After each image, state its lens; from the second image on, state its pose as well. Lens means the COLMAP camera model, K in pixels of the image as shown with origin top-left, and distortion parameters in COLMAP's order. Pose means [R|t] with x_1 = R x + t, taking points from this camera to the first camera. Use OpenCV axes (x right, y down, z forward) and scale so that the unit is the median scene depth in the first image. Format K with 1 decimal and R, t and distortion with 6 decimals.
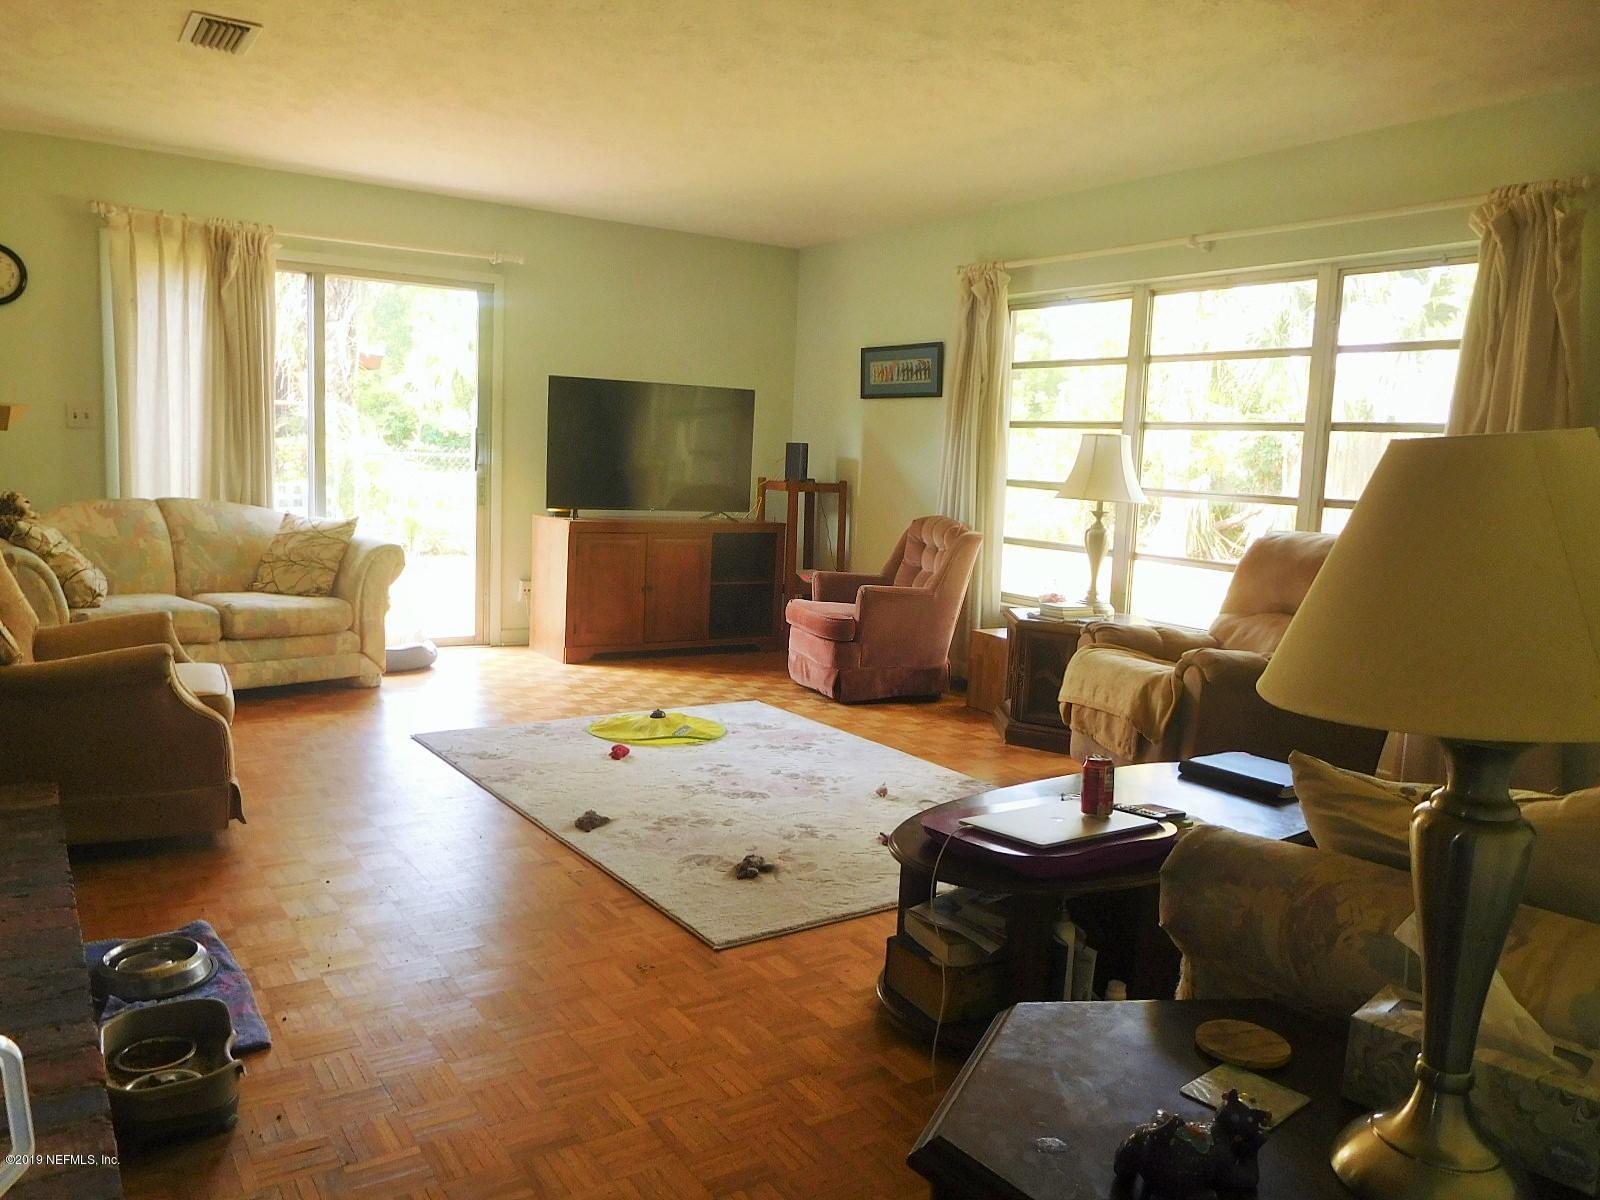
lens RADIAL K [[1200.9, 0, 793.3], [0, 1200.9, 595.9], [0, 0, 1]] dist [-0.013650, -0.000946]
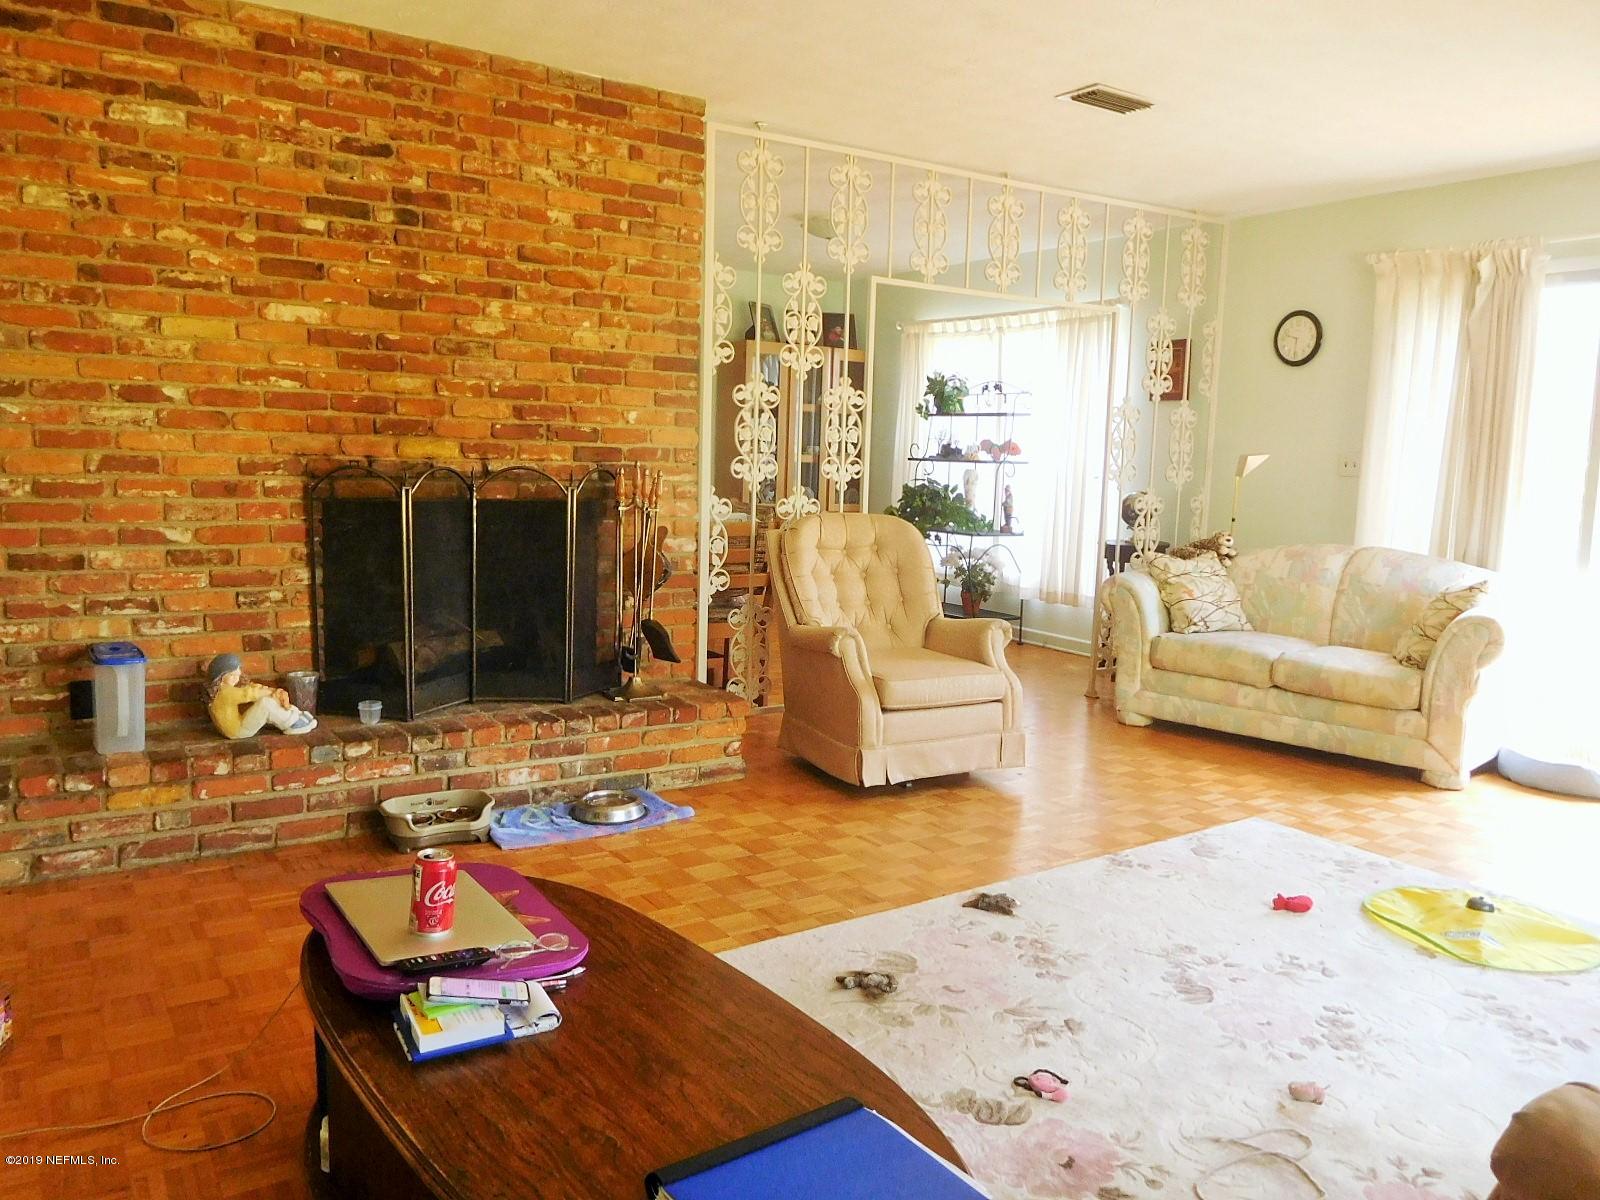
lens RADIAL K [[1200.9, 0, 788.1], [0, 1200.9, 587.1], [0, 0, 1]] dist [-0.013650, -0.000946]
pose [[-0.005612, 0.074301, -0.997220, 0.534603], [-0.150562, 0.985805, 0.074298, -0.061660], [0.988585, 0.150560, 0.005655, 0.647061]]
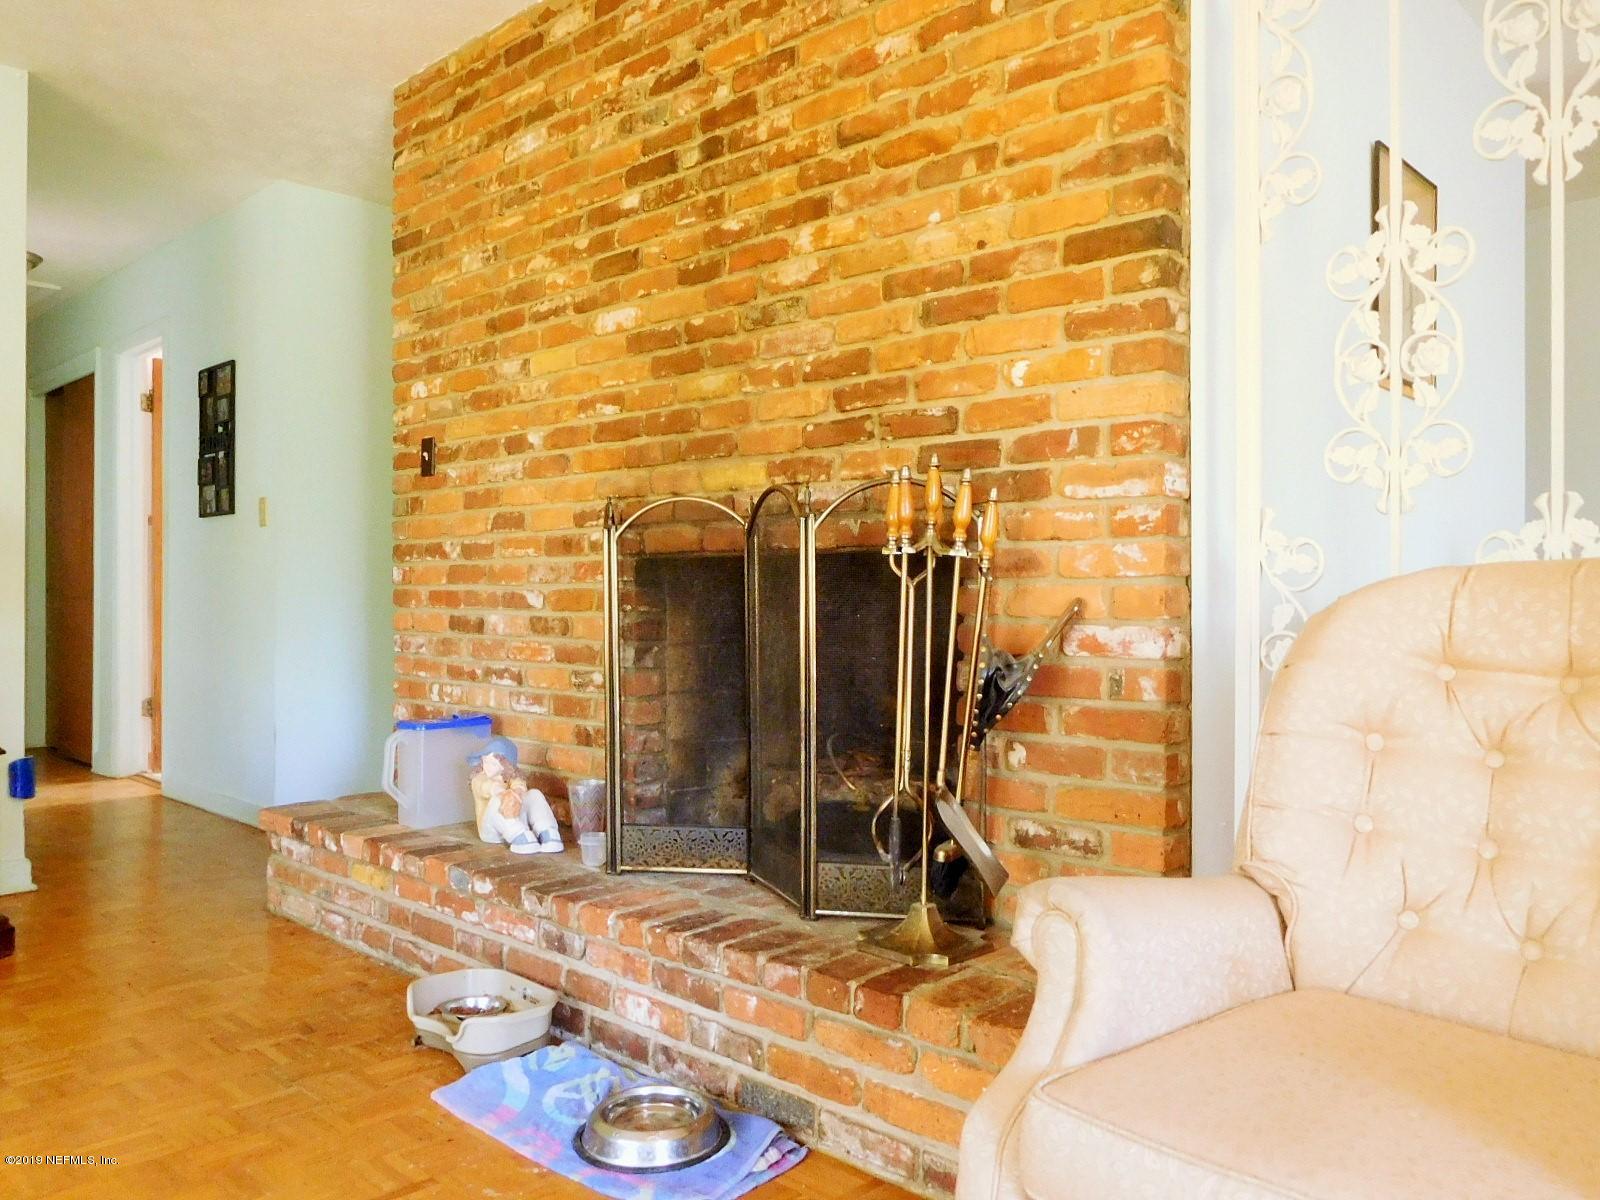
lens RADIAL K [[1200.9, 0, 807.4], [0, 1200.9, 597.6], [0, 0, 1]] dist [-0.013650, -0.000946]
pose [[-0.972755, -0.048136, -0.226785, -0.240353], [-0.073696, 0.991672, 0.105619, -0.062094], [0.219812, 0.119454, -0.968201, 0.951072]]
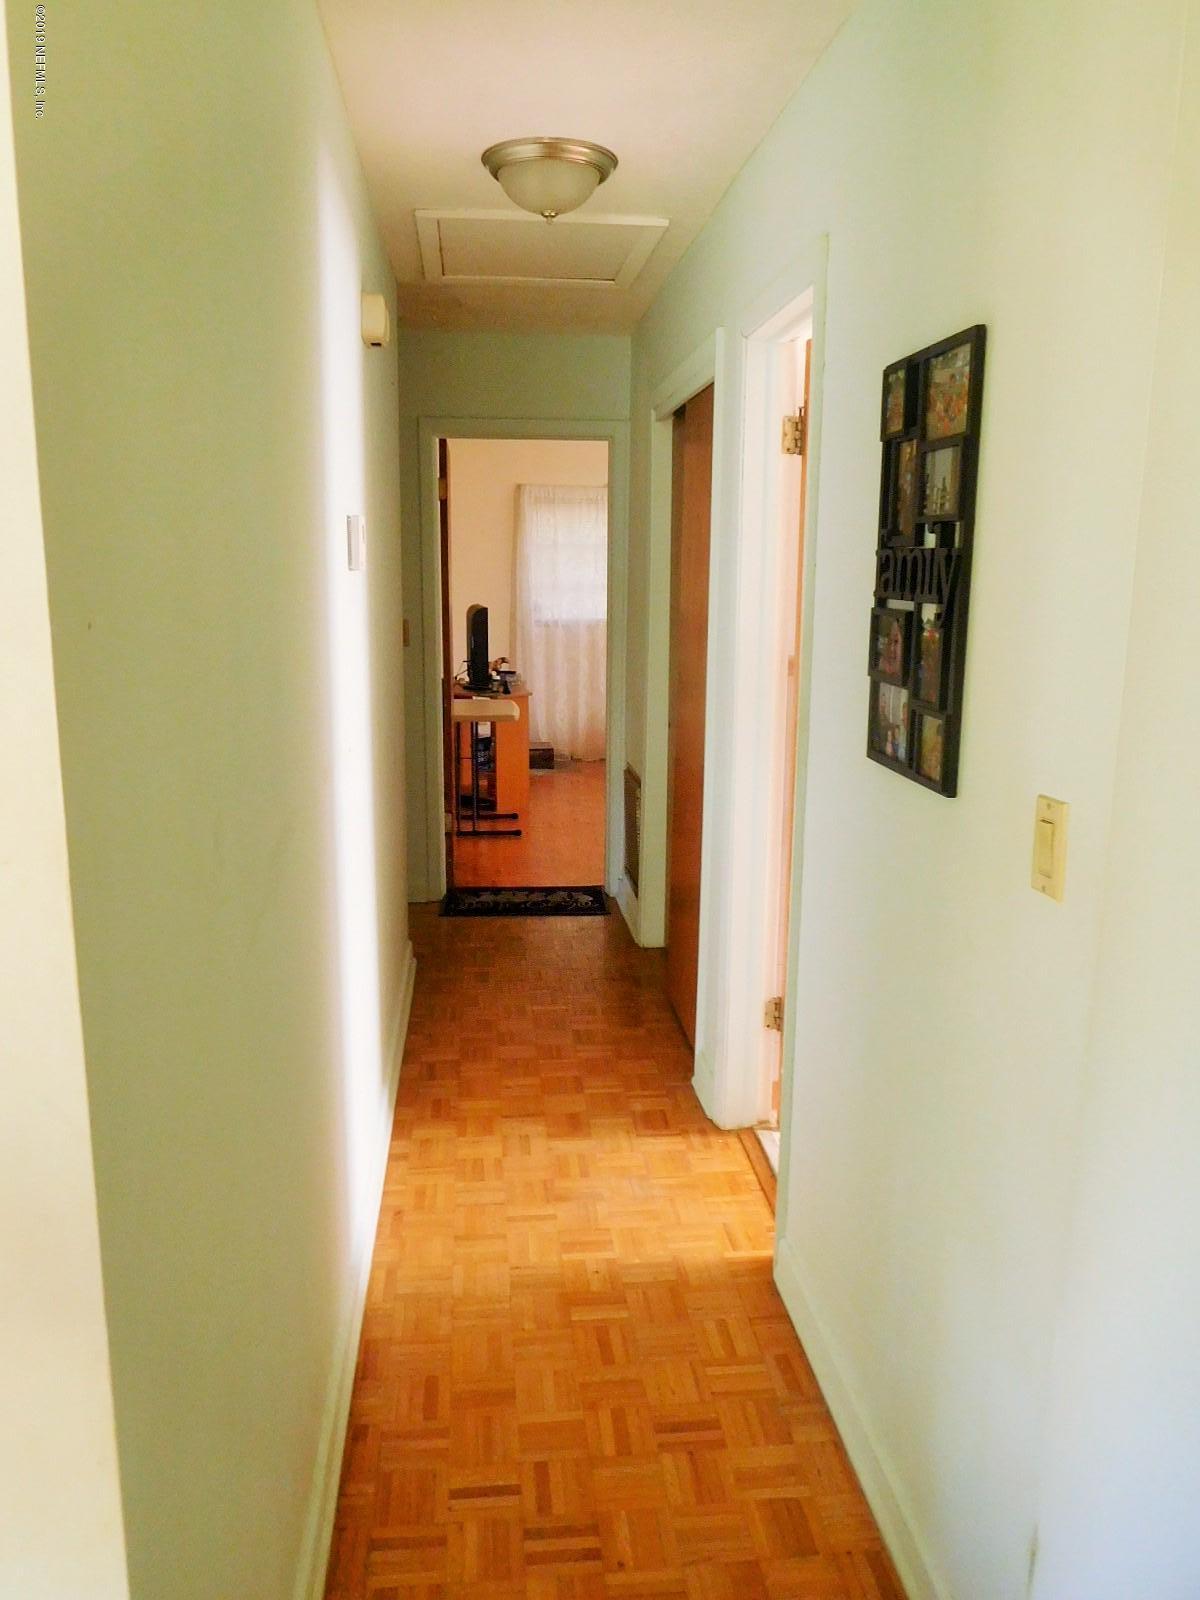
lens RADIAL K [[1200.9, 0, 603.6], [0, 1200.9, 803.4], [0, 0, 1]] dist [-0.013650, -0.000946]
pose [[-0.889231, -0.142994, 0.434536, -0.050125], [0.004170, 0.947317, 0.320269, -0.101625], [-0.457440, 0.286605, -0.841787, 0.173929]]
